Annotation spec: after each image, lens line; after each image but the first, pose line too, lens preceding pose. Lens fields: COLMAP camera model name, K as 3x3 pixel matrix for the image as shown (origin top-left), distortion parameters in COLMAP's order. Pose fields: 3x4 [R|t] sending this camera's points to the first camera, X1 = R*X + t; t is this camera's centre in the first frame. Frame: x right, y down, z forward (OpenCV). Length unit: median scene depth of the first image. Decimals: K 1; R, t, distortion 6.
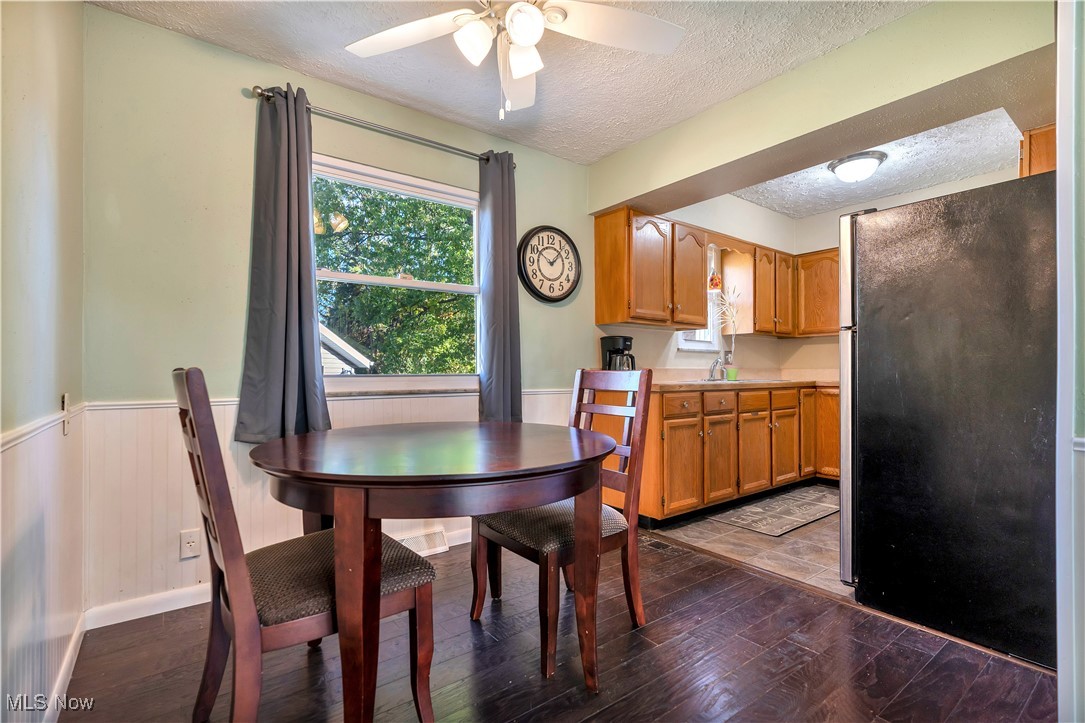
lens RADIAL K [[514.8, 0, 542.5], [0, 514.8, 361.5], [0, 0, 1]] dist [-0.002225, -0.000079]
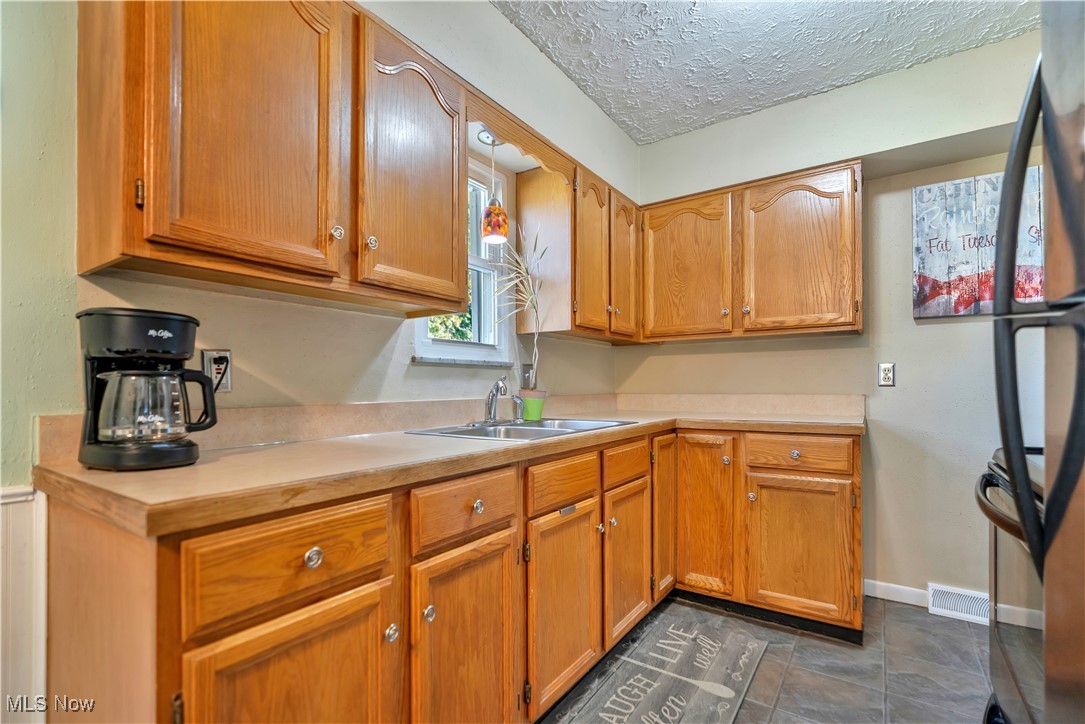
lens RADIAL K [[503.0, 0, 545.6], [0, 503.0, 379.7], [0, 0, 1]] dist [-0.000347, -0.000051]
pose [[0.953280, -0.001029, 0.302085, 0.295690], [-0.001264, 0.999972, 0.007395, -0.011223], [-0.302084, -0.007431, 0.953252, 0.668359]]
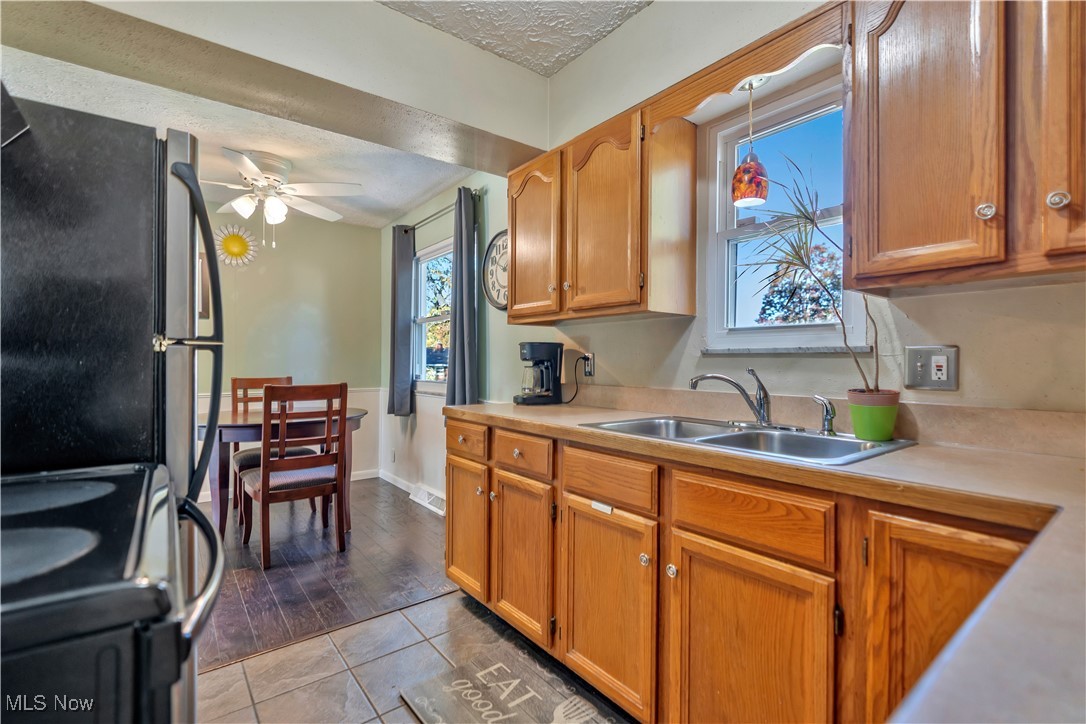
lens RADIAL K [[493.7, 0, 540.7], [0, 493.7, 365.3], [0, 0, 1]] dist [-0.001176, -0.000044]
pose [[-0.013127, 0.005021, -0.999901, 0.897551], [0.014111, 0.999889, 0.004836, -0.018694], [0.999814, -0.014046, -0.013196, 1.052813]]
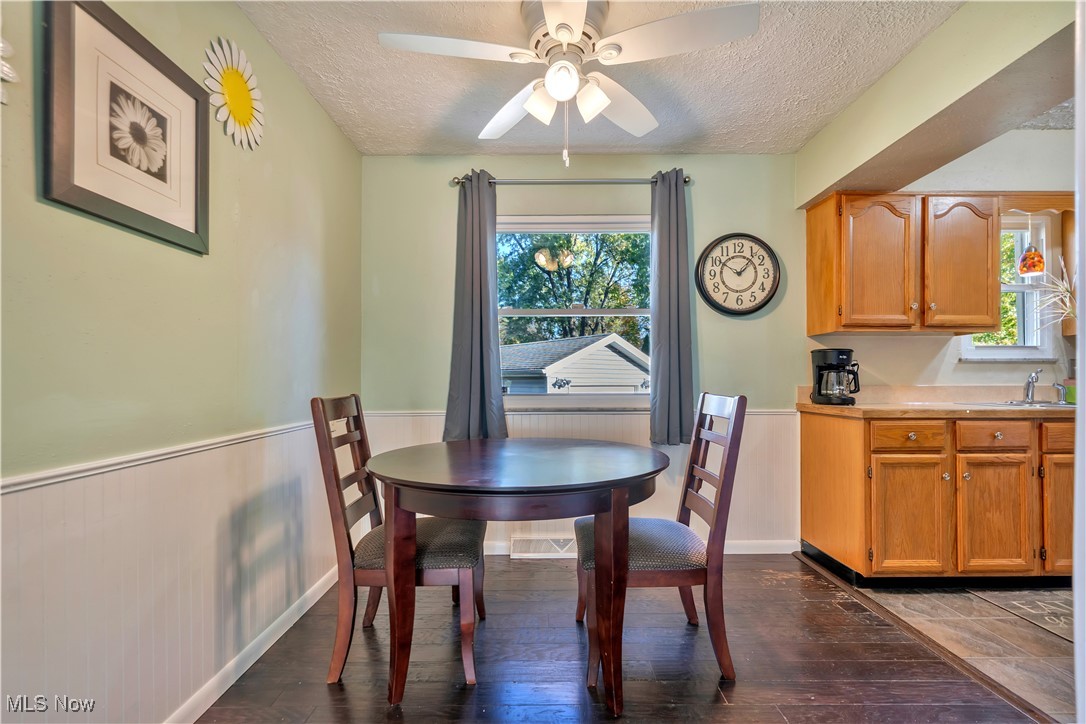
lens RADIAL K [[506.1, 0, 539.9], [0, 506.1, 375.6], [0, 0, 1]] dist [0.000704, 0.000788]
pose [[0.791674, -0.006595, -0.610908, 0.282110], [0.014226, 0.999870, 0.007641, -0.018825], [0.610778, -0.014740, 0.791665, 0.059157]]
